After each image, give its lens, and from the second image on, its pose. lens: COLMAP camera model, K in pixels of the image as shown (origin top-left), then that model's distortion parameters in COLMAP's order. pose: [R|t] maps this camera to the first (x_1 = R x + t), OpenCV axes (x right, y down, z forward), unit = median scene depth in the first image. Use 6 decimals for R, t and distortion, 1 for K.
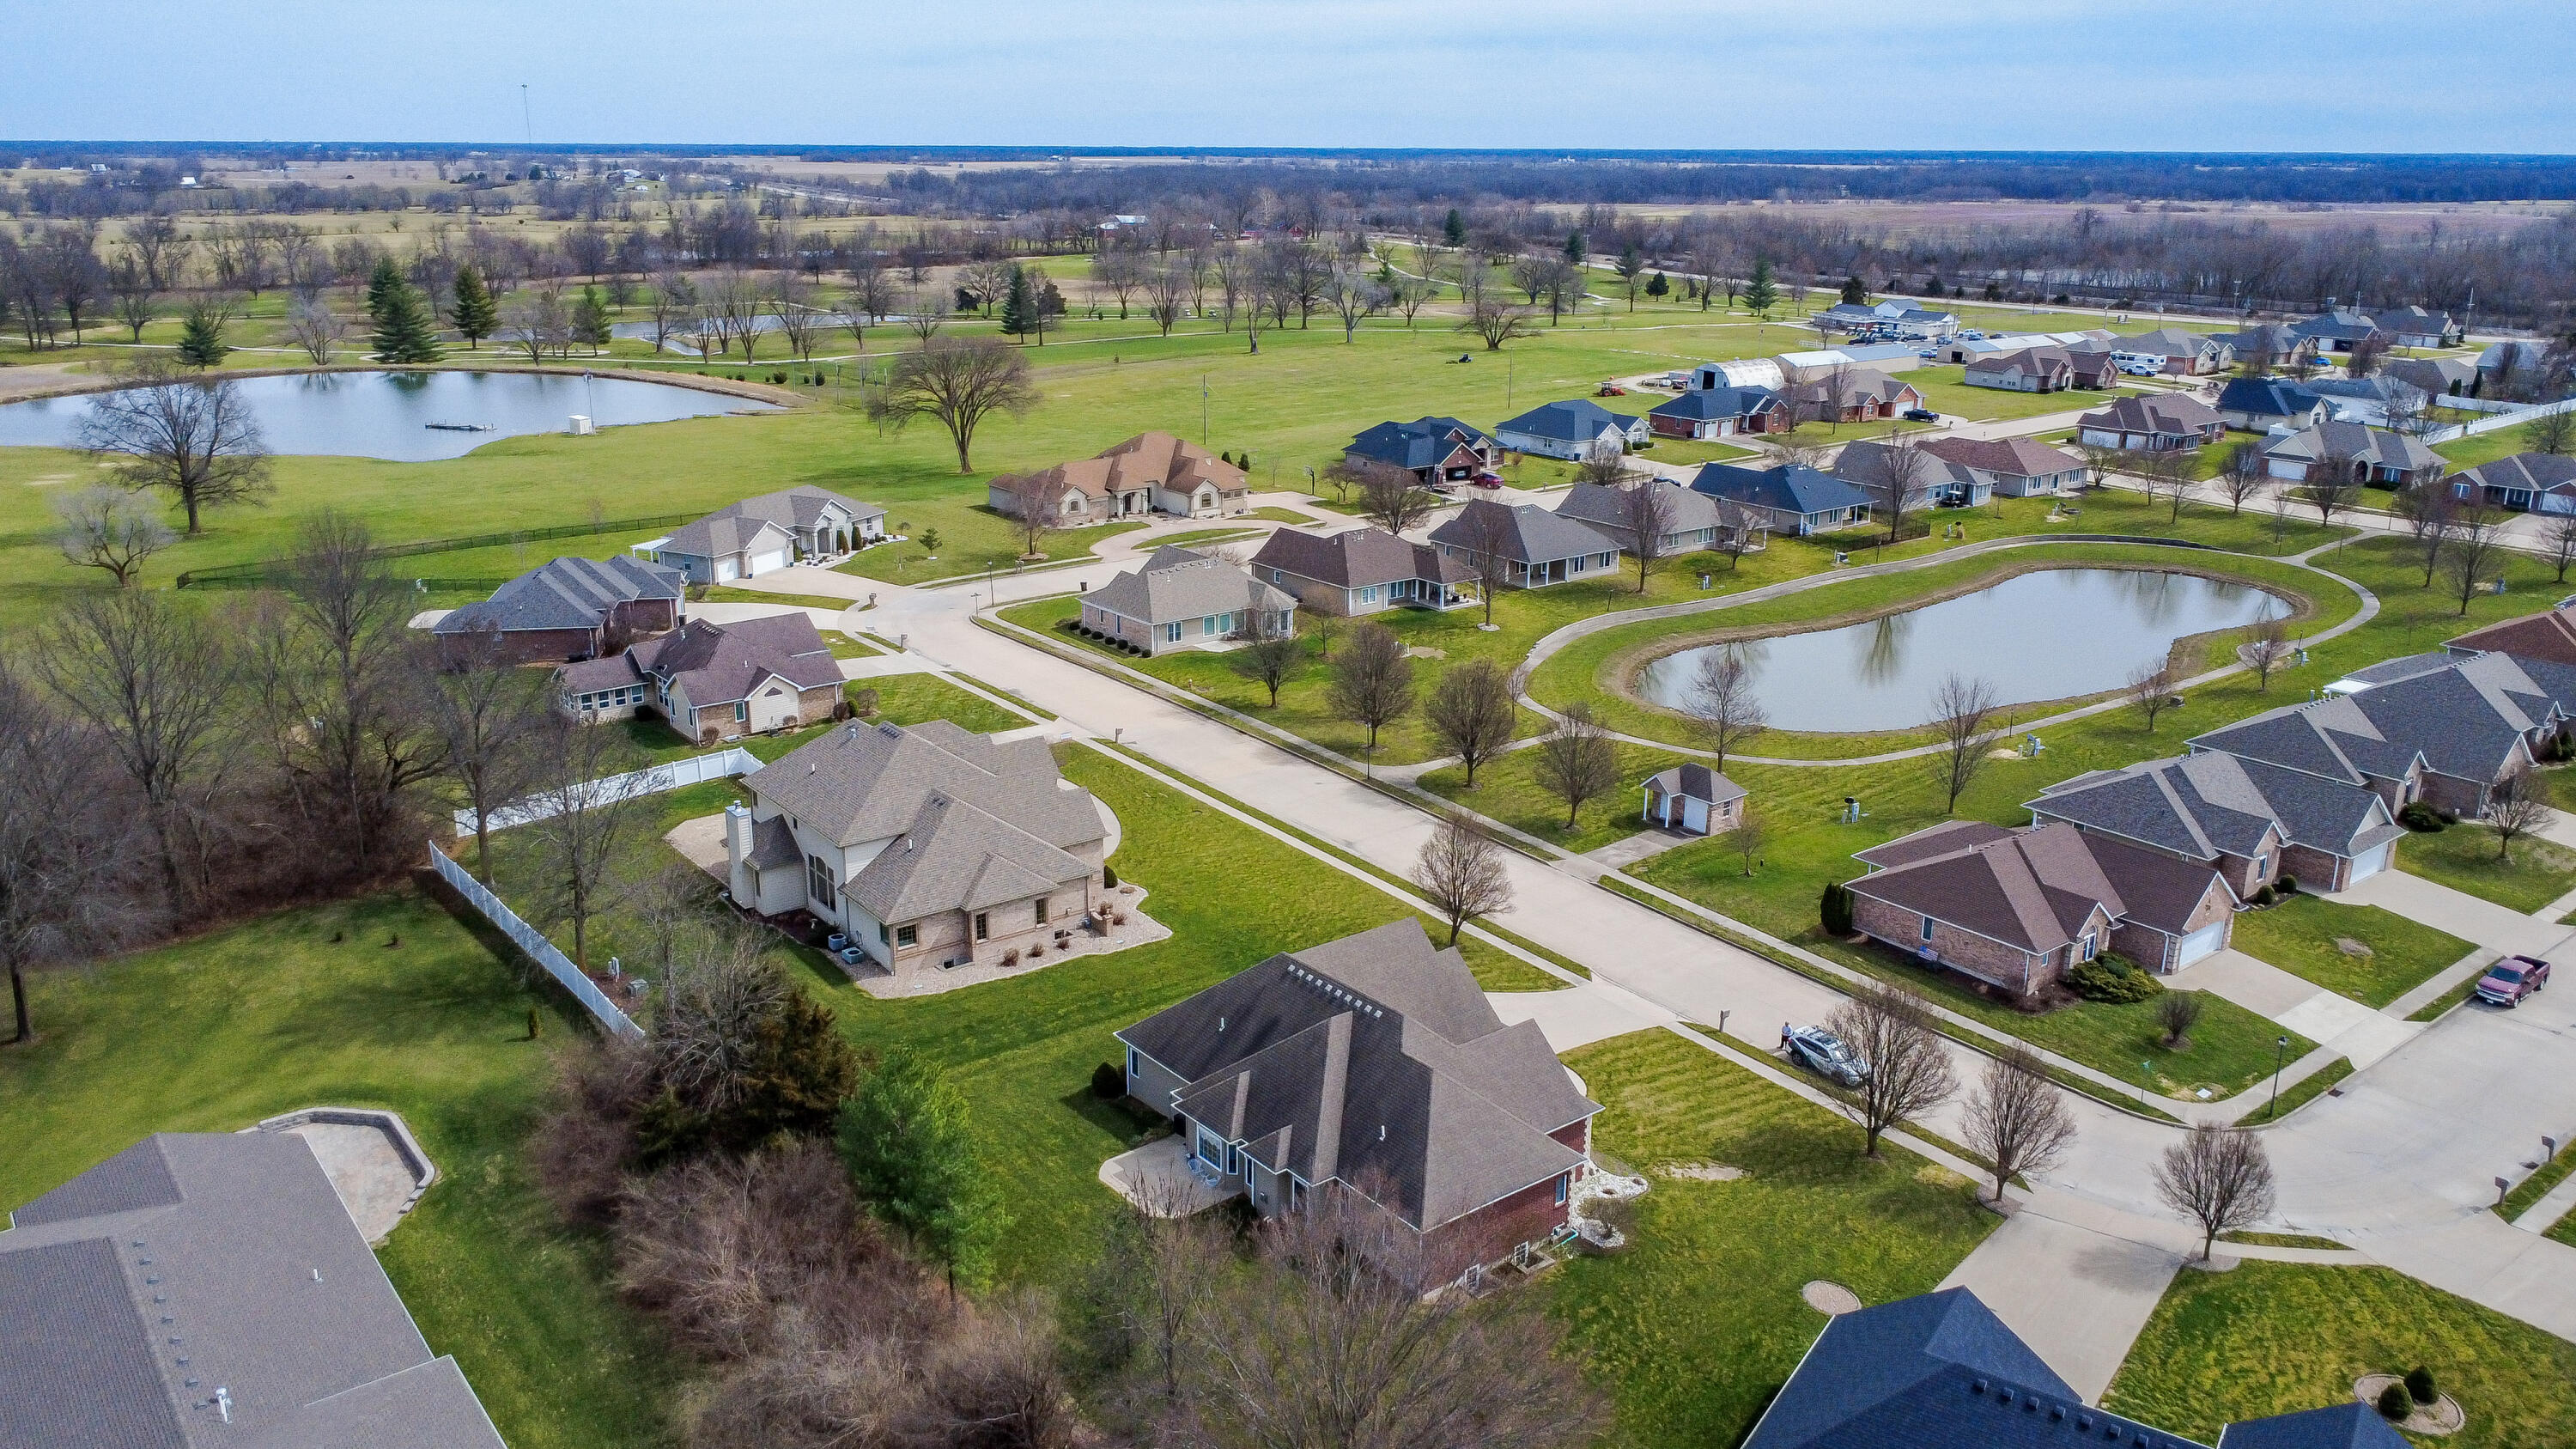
lens RADIAL K [[1924.3, 0, 1288.0], [0, 1924.3, 724.5], [0, 0, 1]] dist [0.005488, -0.003214]
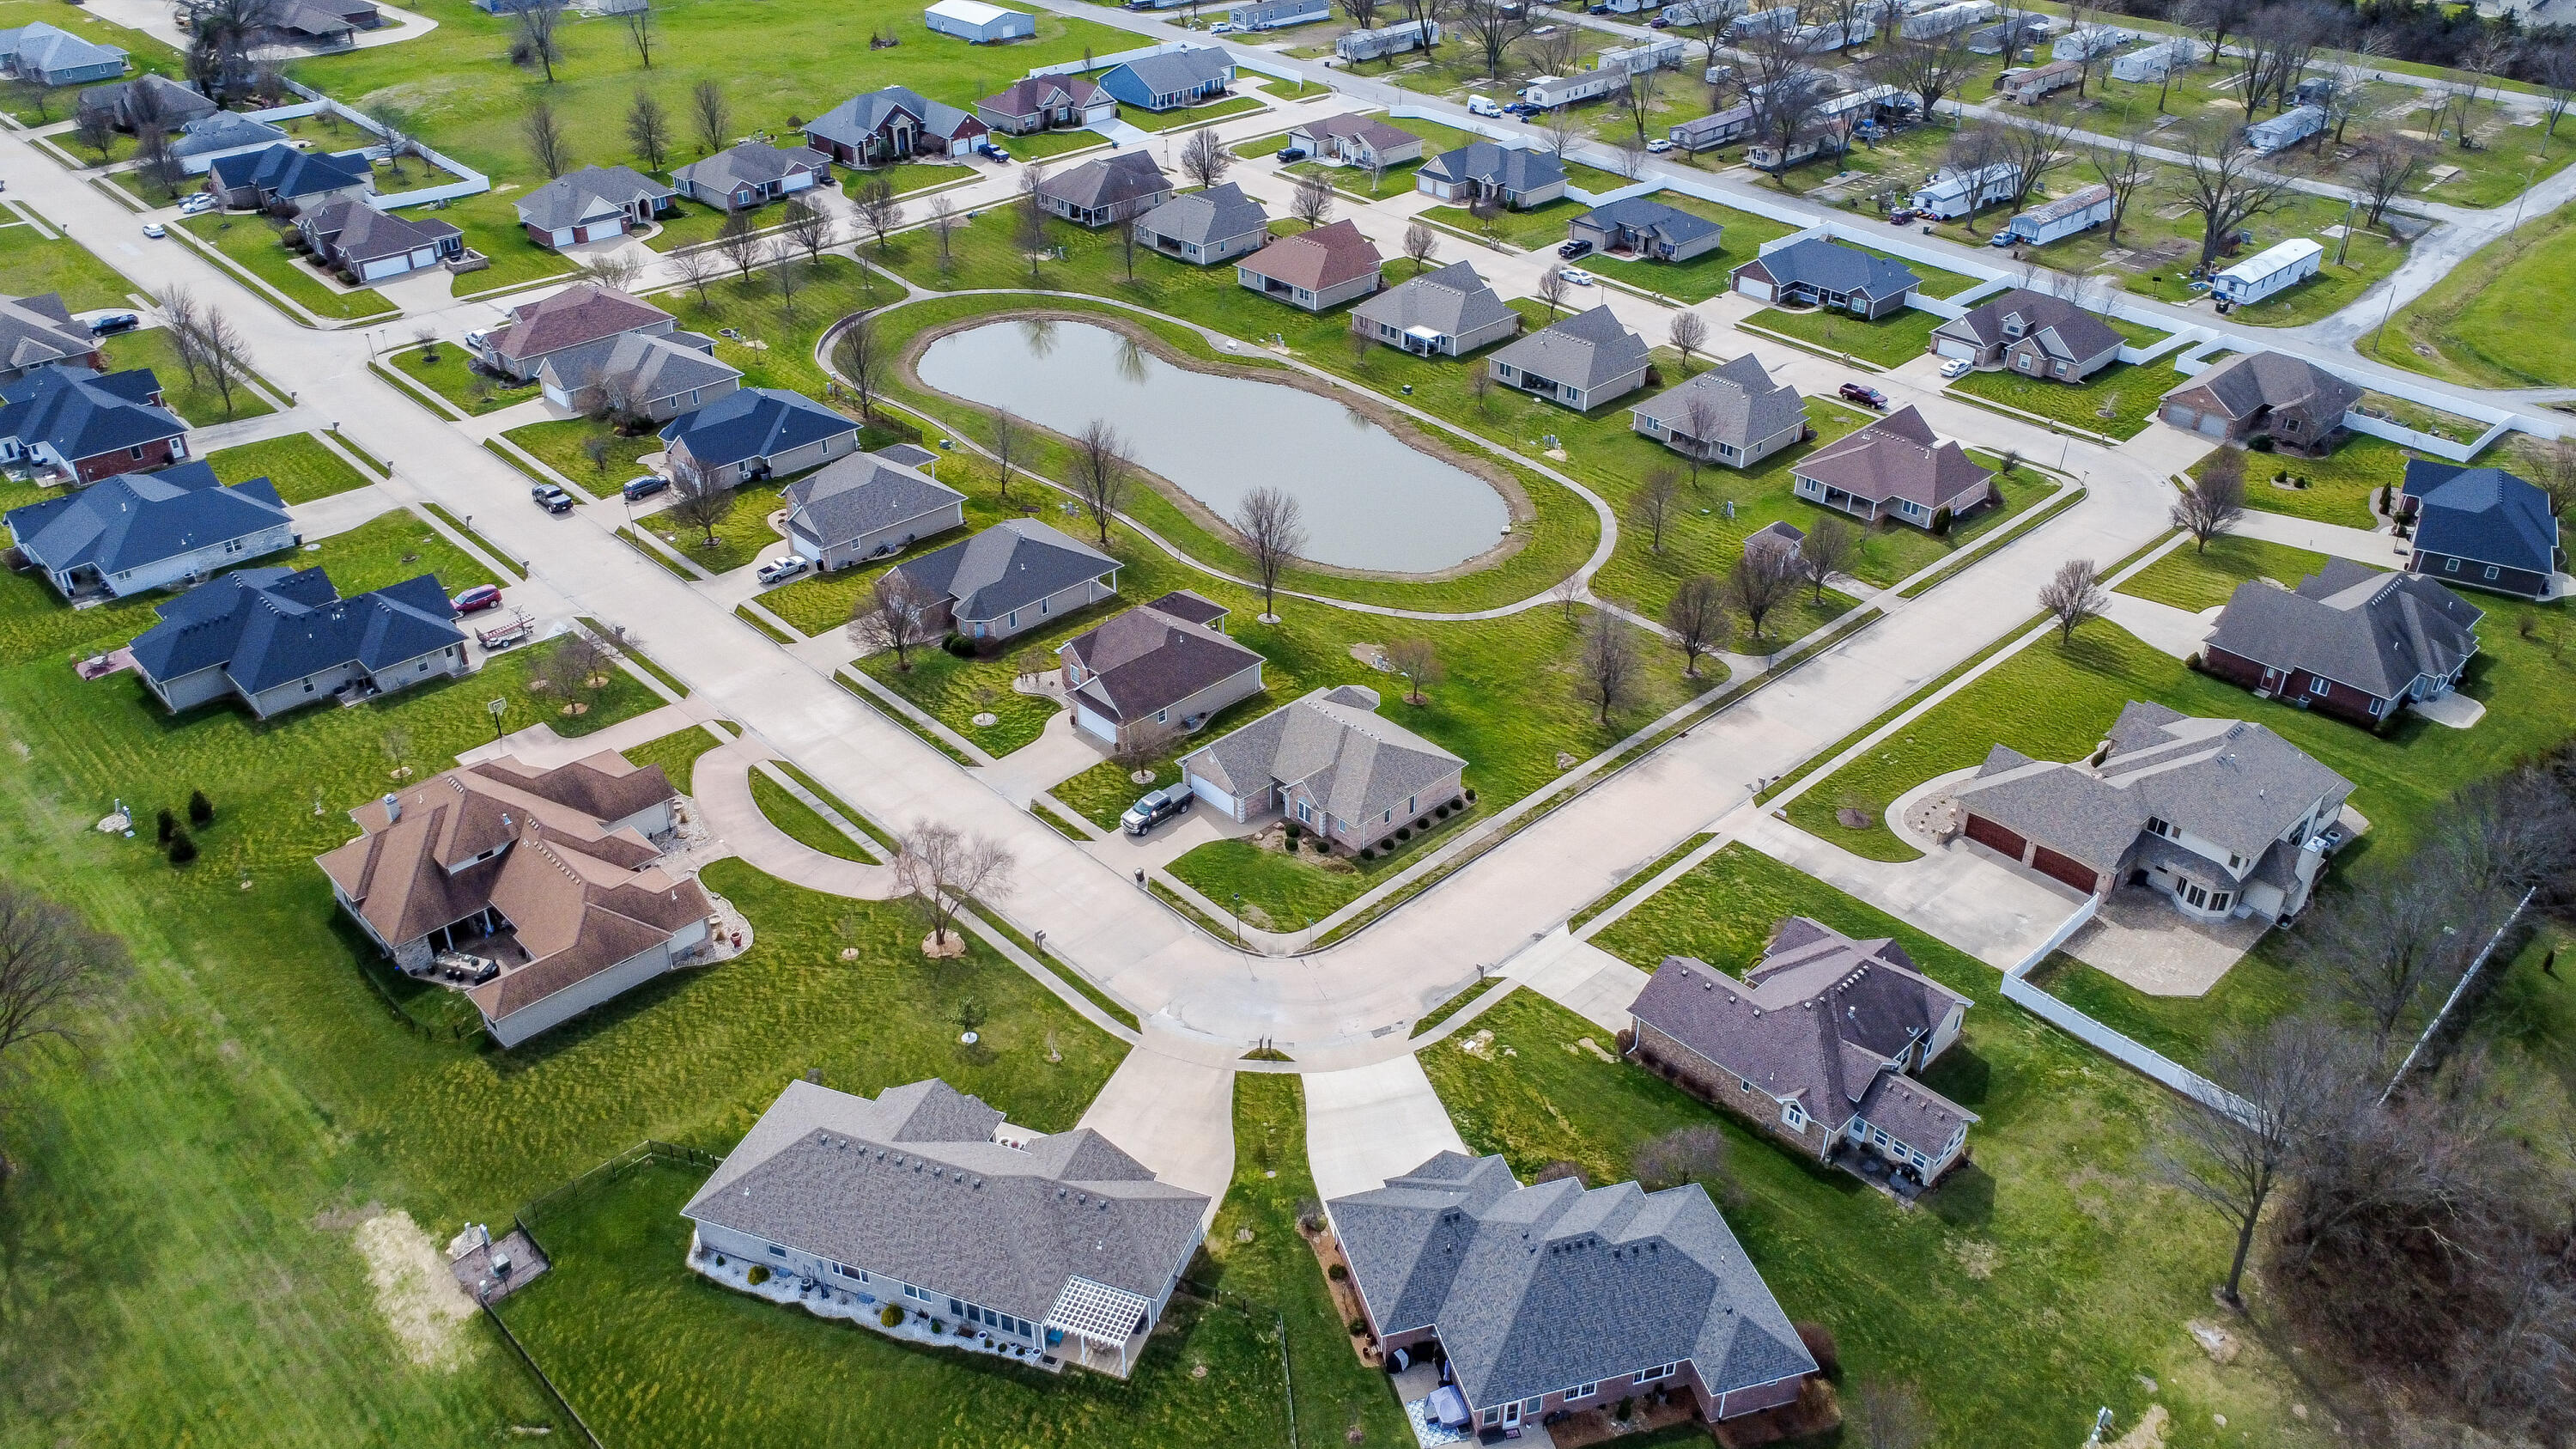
lens RADIAL K [[1920.0, 0, 1288.0], [0, 1920.0, 724.5], [0, 0, 1]] dist [0.006508, -0.004620]
pose [[-0.103101, -0.531786, 0.840579, -1.229749], [0.282543, 0.794614, 0.537362, -0.872953], [-0.953698, 0.292903, 0.068327, 1.548307]]
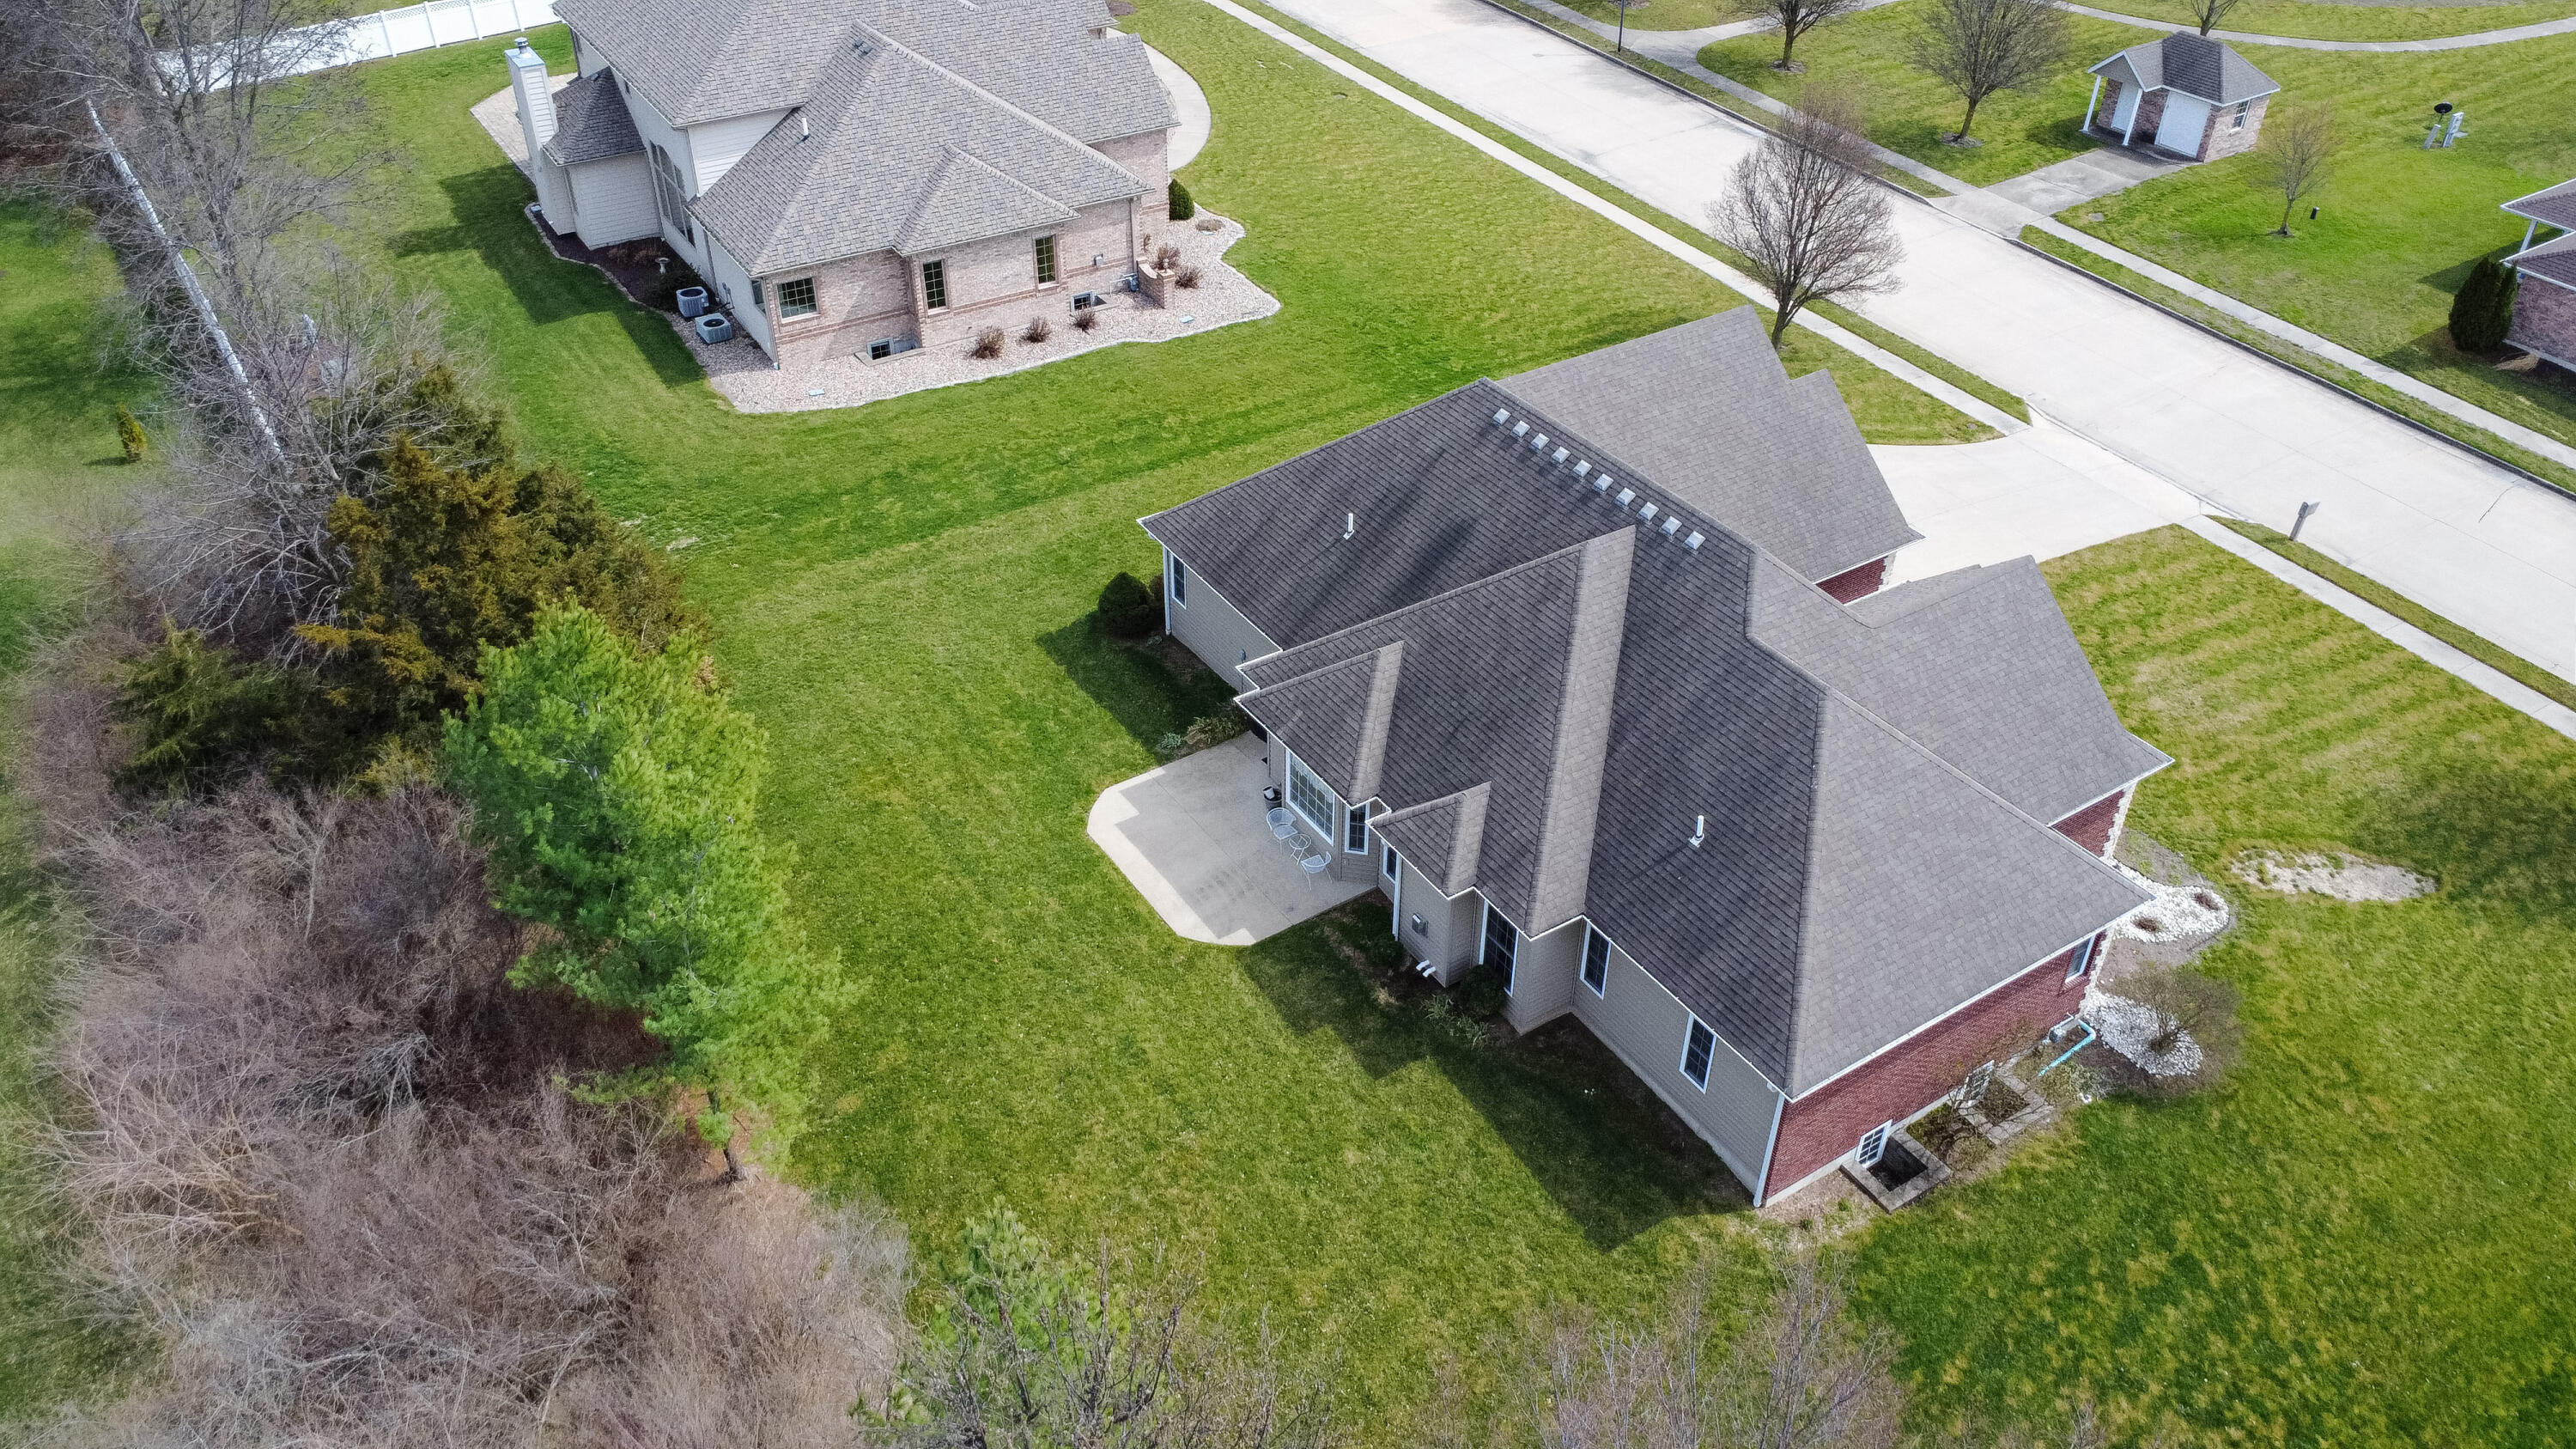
lens RADIAL K [[1924.3, 0, 1288.0], [0, 1924.3, 724.5], [0, 0, 1]] dist [0.005488, -0.003214]
pose [[0.995870, 0.054236, -0.072815, -0.009653], [-0.026445, 0.940477, 0.338827, 0.032073], [0.086857, -0.335502, 0.938027, 0.429513]]
